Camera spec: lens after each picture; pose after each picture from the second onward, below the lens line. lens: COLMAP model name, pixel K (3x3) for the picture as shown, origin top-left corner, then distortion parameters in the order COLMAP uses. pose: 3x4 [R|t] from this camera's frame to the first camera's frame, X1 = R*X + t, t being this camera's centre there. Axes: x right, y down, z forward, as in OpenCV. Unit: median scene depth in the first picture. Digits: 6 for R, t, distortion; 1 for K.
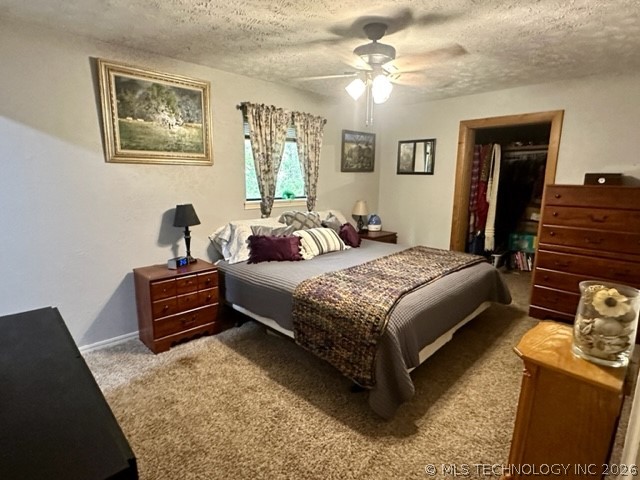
lens RADIAL K [[342.4, 0, 321.6], [0, 342.4, 240.4], [0, 0, 1]] dist [-0.011209, -0.000268]
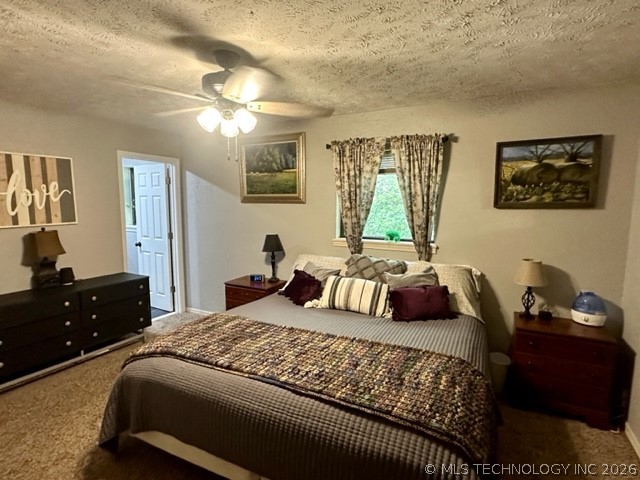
lens RADIAL K [[342.4, 0, 321.6], [0, 342.4, 240.4], [0, 0, 1]] dist [-0.011209, -0.000268]
pose [[0.313734, 0.096607, -0.944584, 0.729936], [-0.177551, 0.983232, 0.041588, -0.145933], [0.932763, 0.154665, 0.325626, 0.660489]]
